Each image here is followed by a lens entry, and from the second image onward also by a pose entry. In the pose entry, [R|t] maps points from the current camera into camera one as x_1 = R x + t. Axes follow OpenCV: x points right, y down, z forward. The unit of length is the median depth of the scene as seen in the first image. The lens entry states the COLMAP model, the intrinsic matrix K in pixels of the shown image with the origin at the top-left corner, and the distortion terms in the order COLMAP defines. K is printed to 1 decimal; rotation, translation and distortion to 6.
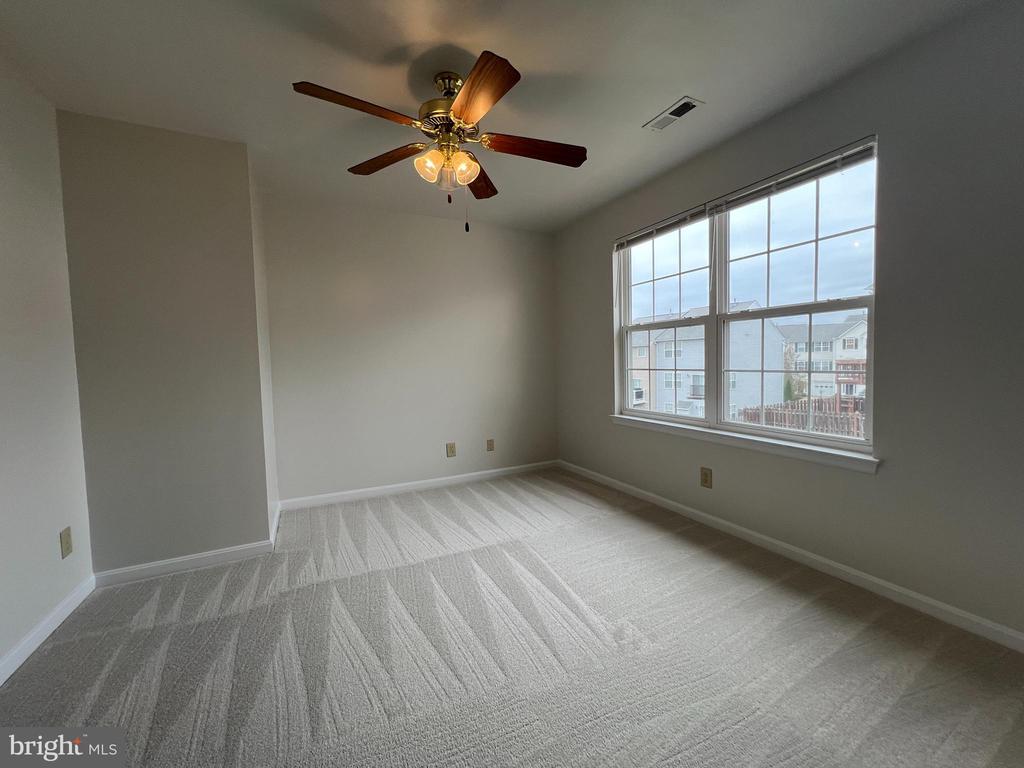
lens RADIAL K [[413.5, 0, 512.0], [0, 413.5, 384.0], [0, 0, 1]] dist [-0.000237, 0.000127]
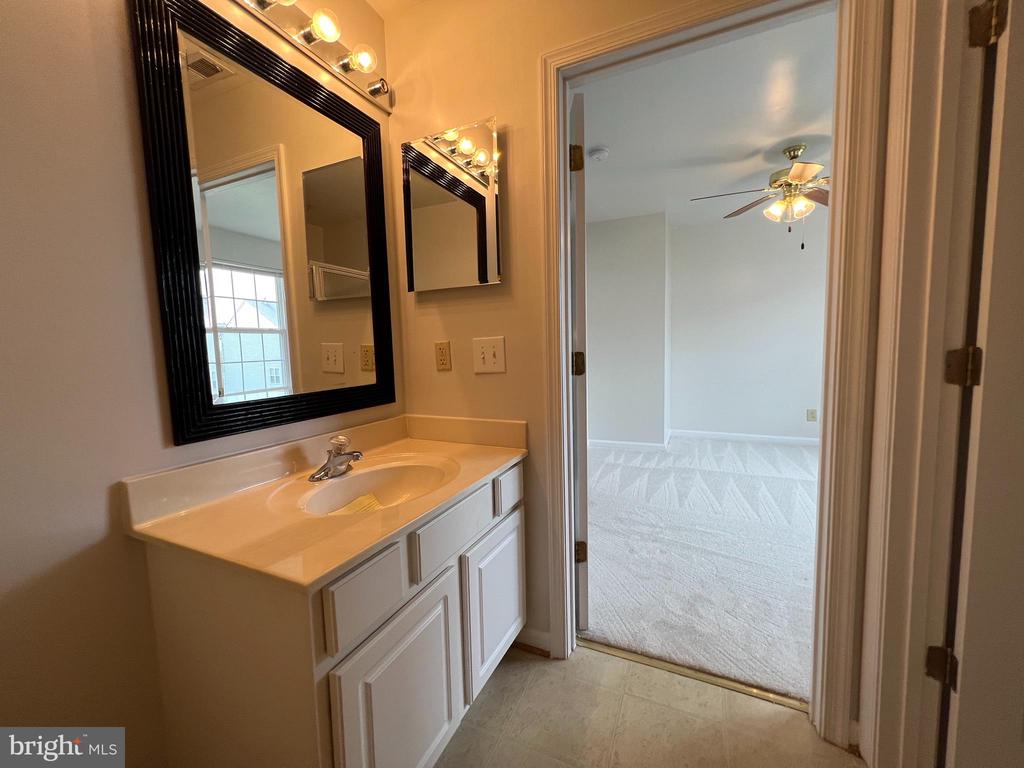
lens RADIAL K [[412.0, 0, 512.0], [0, 412.0, 384.0], [0, 0, 1]] dist [-0.001024, -0.000222]
pose [[0.631291, 0.080682, -0.771338, 0.400704], [-0.031453, 0.996419, 0.078483, 0.023465], [0.774908, -0.025285, 0.631568, -0.719744]]
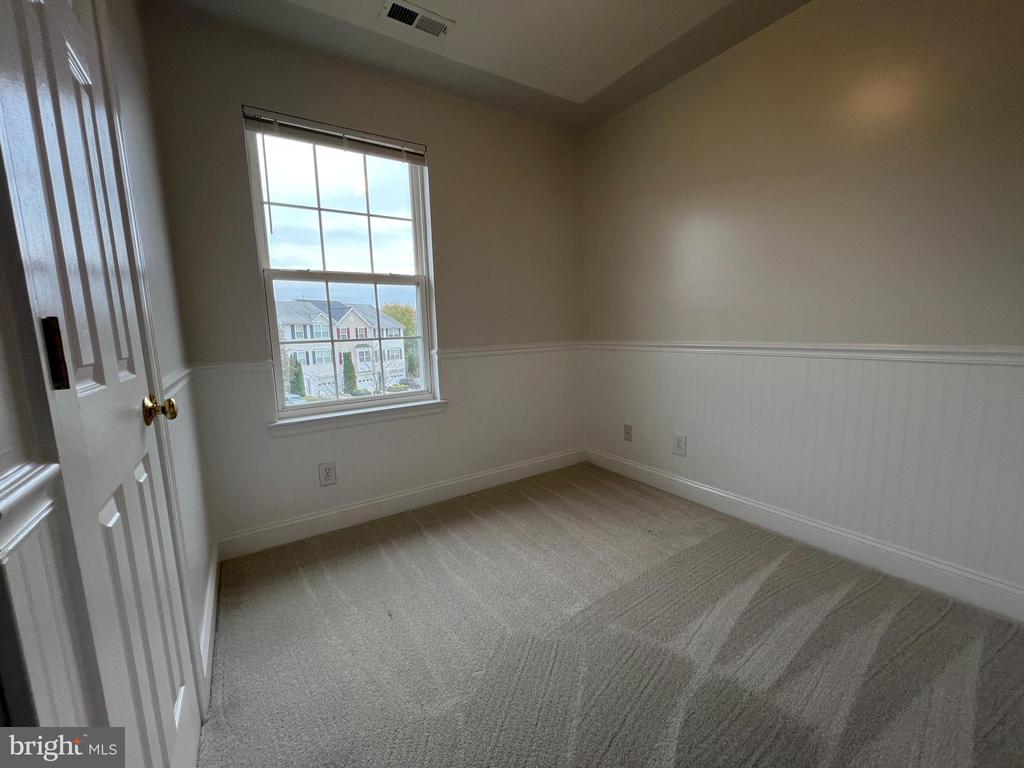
lens RADIAL K [[416.1, 0, 512.0], [0, 416.1, 384.0], [0, 0, 1]] dist [-0.000212, -0.000115]
pose [[-0.141754, -0.121321, 0.982439, -0.366387], [0.080651, 0.987746, 0.133613, -0.027923], [-0.986611, 0.098175, -0.130232, 0.724899]]
